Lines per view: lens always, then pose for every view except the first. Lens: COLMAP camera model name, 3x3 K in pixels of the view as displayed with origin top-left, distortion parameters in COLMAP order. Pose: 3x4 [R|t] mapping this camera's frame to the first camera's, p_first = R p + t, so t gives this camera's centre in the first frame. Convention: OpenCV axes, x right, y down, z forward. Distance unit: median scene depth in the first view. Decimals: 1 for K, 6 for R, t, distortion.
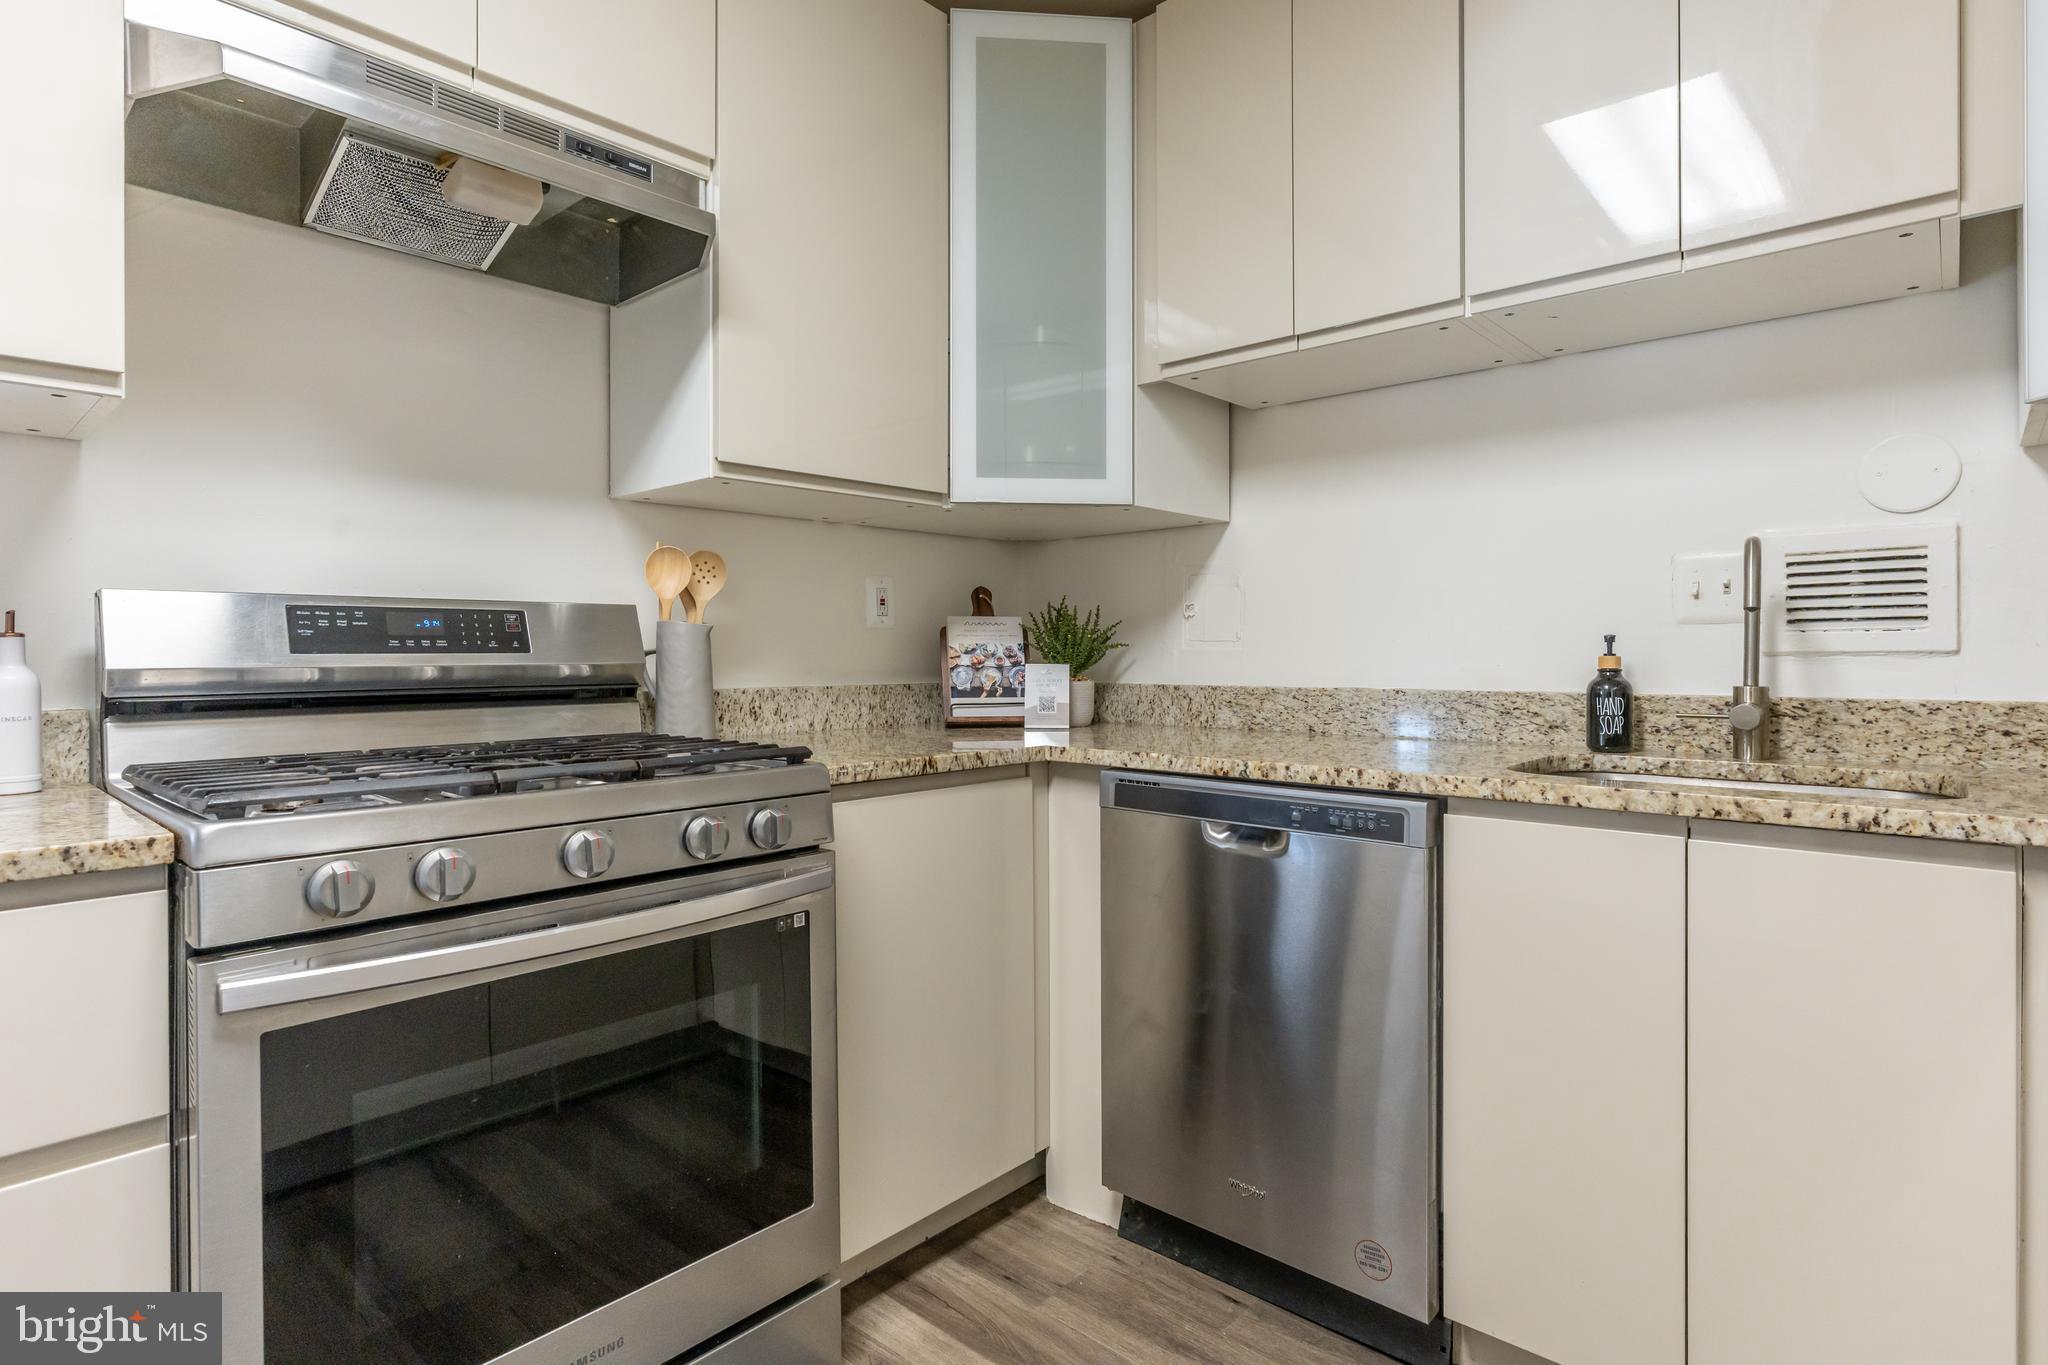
lens RADIAL K [[1057.9, 0, 1024.6], [0, 1057.9, 657.5], [0, 0, 1]] dist [-0.001104, 0.000348]
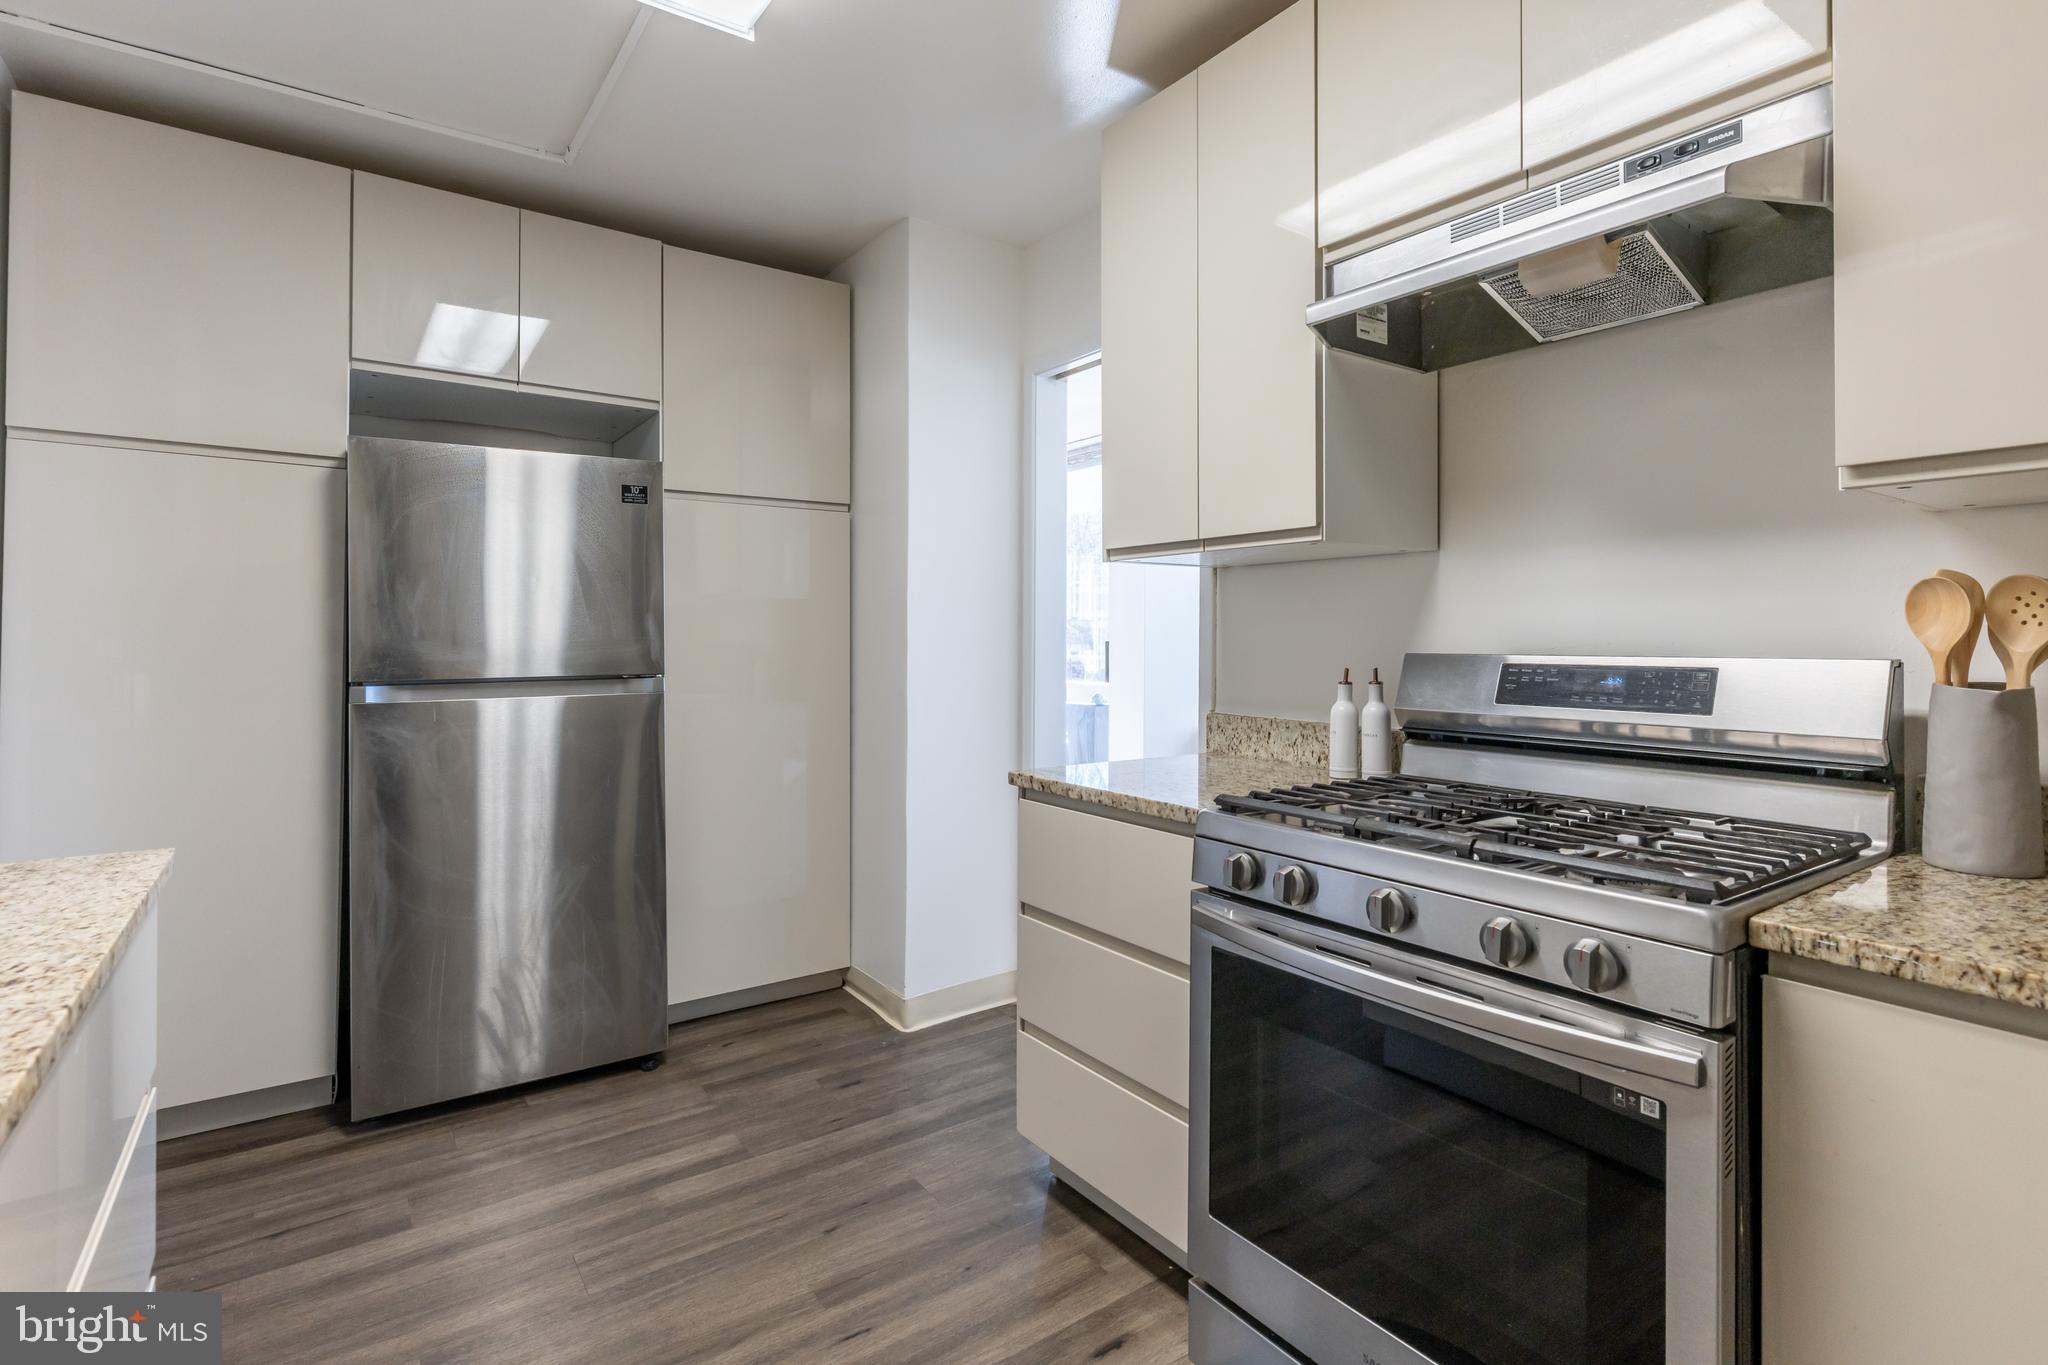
lens RADIAL K [[964.5, 0, 1022.8], [0, 964.5, 634.4], [0, 0, 1]] dist [-0.002097, -0.000081]
pose [[-0.203215, -0.001989, -0.979132, 0.446193], [-0.005075, 0.999987, -0.000978, -0.068092], [0.979121, 0.004771, -0.203223, 0.577126]]
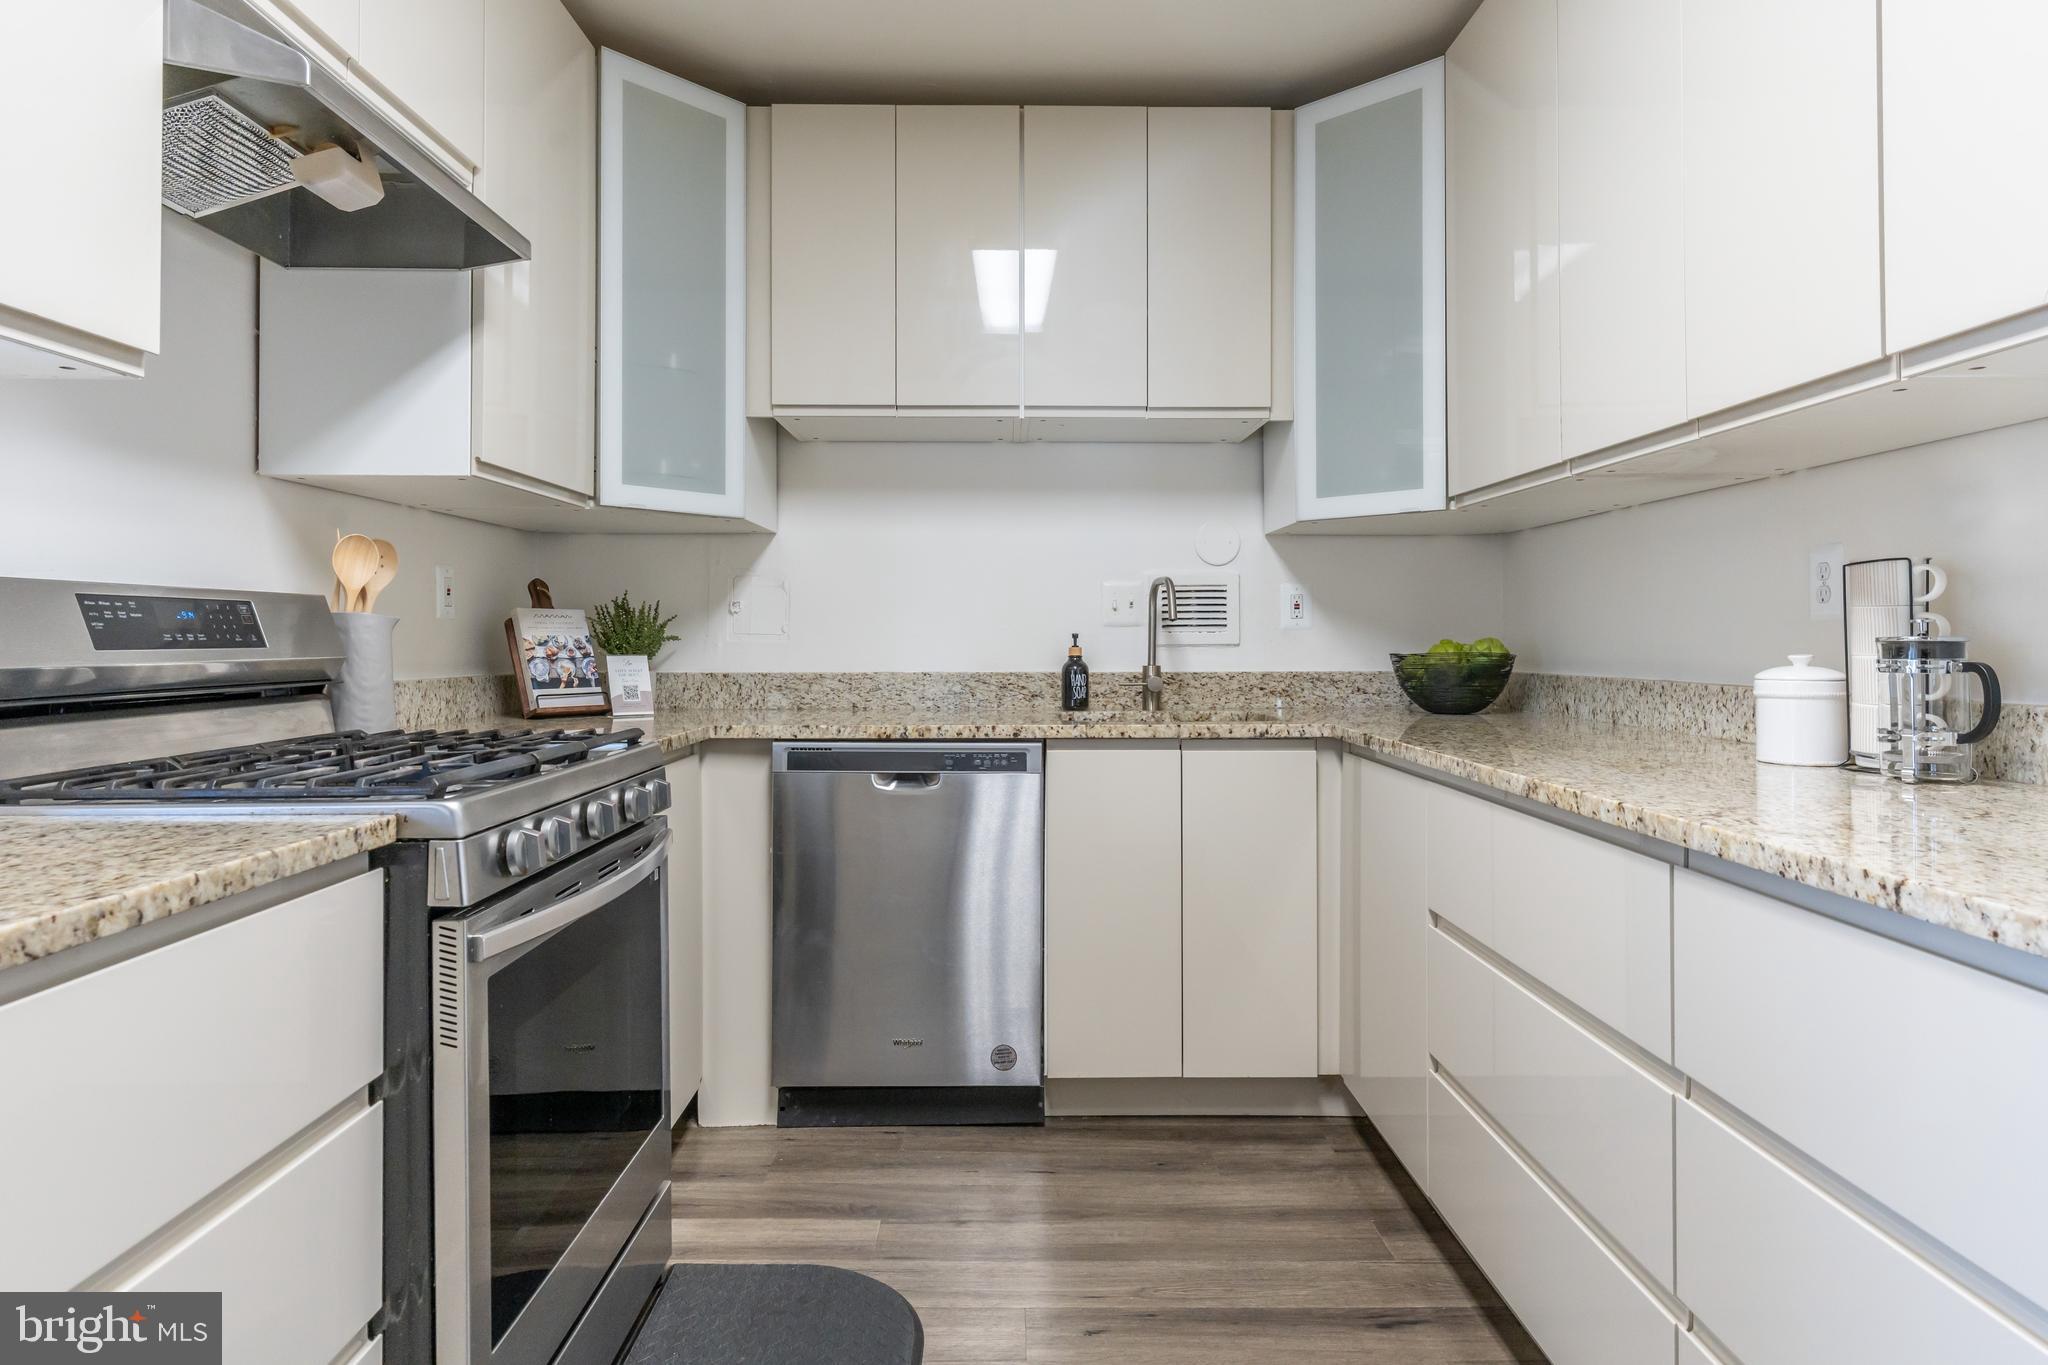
lens RADIAL K [[1203.2, 0, 1023.9], [0, 1203.2, 634.3], [0, 0, 1]] dist [0.023316, -0.000290]
pose [[0.730260, 0.004533, 0.683155, -0.691382], [0.001085, 0.999969, -0.007796, -0.006664], [-0.683169, 0.006434, 0.730232, -0.217555]]
